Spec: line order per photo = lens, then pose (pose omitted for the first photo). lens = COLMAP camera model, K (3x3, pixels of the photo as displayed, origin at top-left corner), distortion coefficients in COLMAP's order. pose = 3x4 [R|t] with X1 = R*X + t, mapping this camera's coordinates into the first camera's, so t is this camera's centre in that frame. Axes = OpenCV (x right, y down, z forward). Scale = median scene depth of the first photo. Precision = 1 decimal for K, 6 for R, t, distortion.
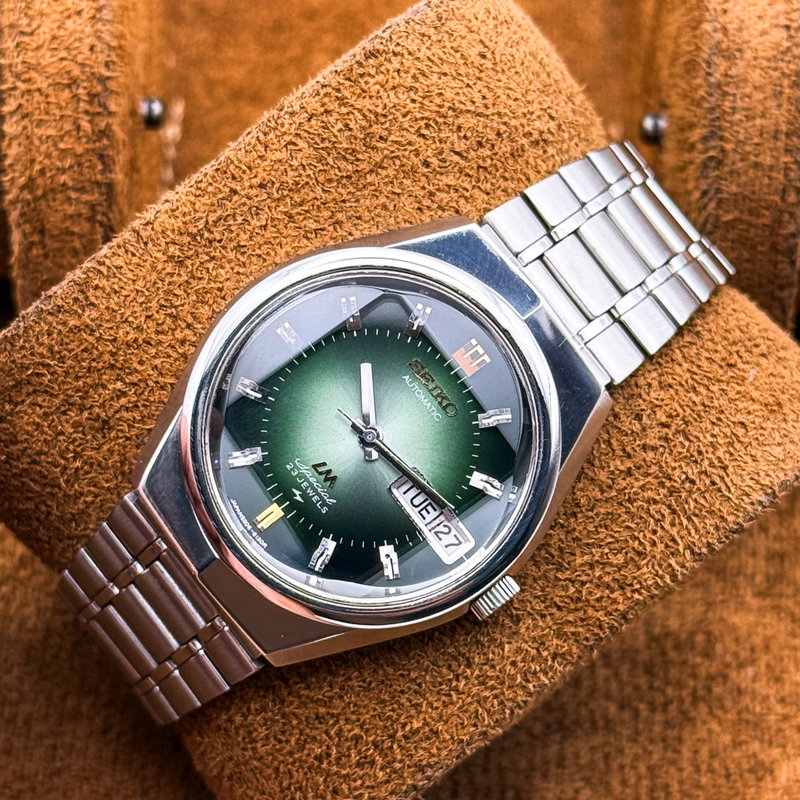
lens RADIAL K [[2759.7, 0, 371.4], [0, 2759.7, 425.7], [0, 0, 1]] dist [0.019476, 0.295958]
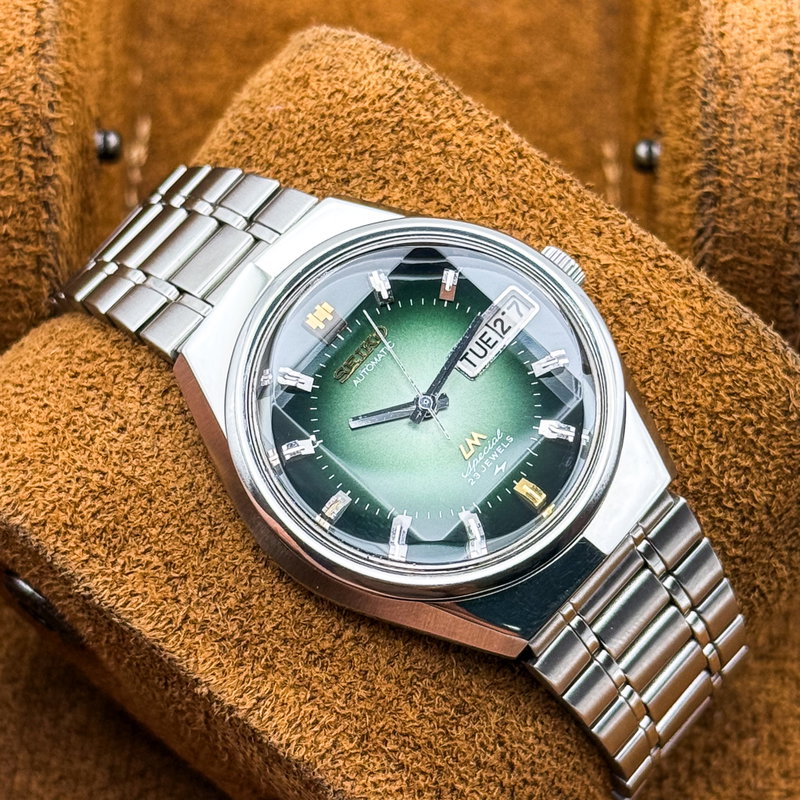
lens RADIAL K [[2759.7, 0, 371.4], [0, 2759.7, 425.7], [0, 0, 1]] dist [0.019476, 0.295958]
pose [[-0.188049, -0.932964, 0.306945, -0.285152], [0.979878, -0.156925, 0.123341, -0.127955], [-0.066906, 0.323963, 0.943701, 0.105449]]
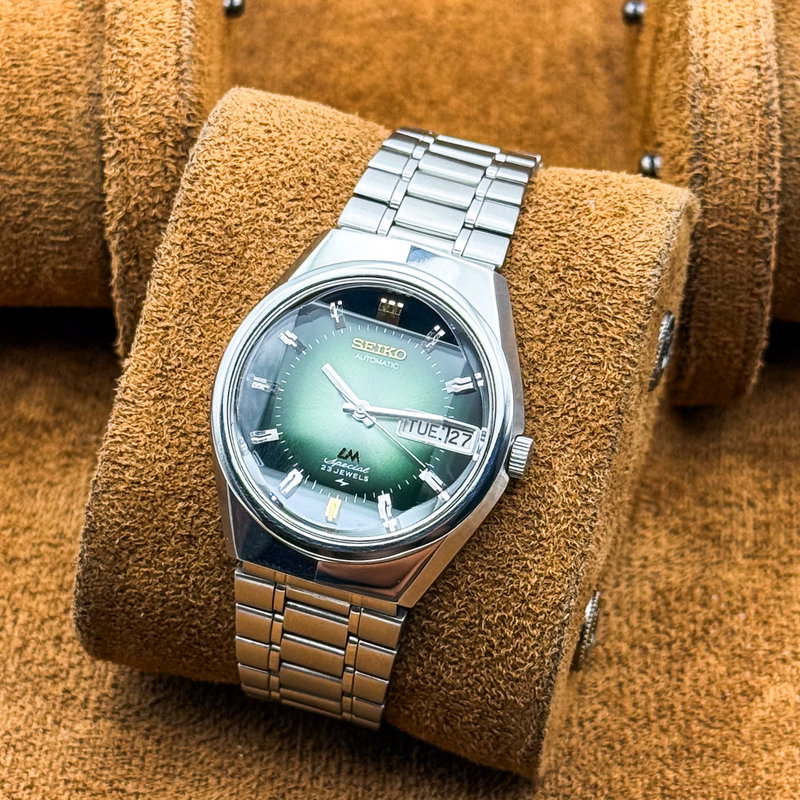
lens RADIAL K [[2759.7, 0, 371.4], [0, 2759.7, 425.7], [0, 0, 1]] dist [0.019476, 0.295958]
pose [[0.806343, -0.591448, 0.000456, -0.001527], [0.585056, 0.797515, -0.147237, 0.189978], [0.086720, 0.118990, 0.989101, -0.226707]]
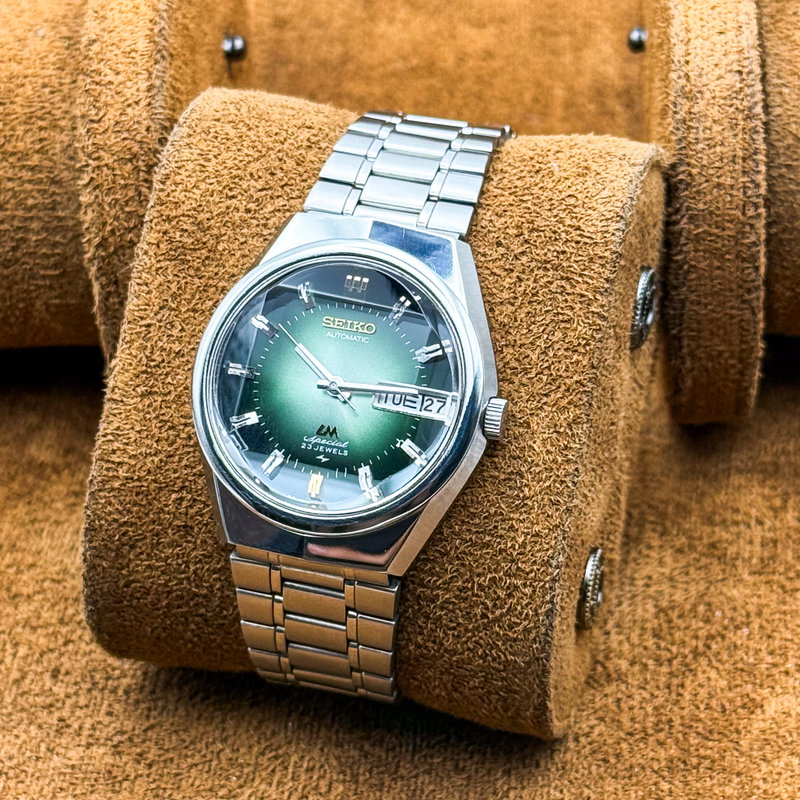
lens RADIAL K [[2759.7, 0, 371.4], [0, 2759.7, 425.7], [0, 0, 1]] dist [0.019476, 0.295958]
pose [[0.750289, -0.659443, -0.046907, 0.057498], [0.638346, 0.741088, -0.208093, 0.282793], [0.171988, 0.126187, 0.976984, -0.227890]]
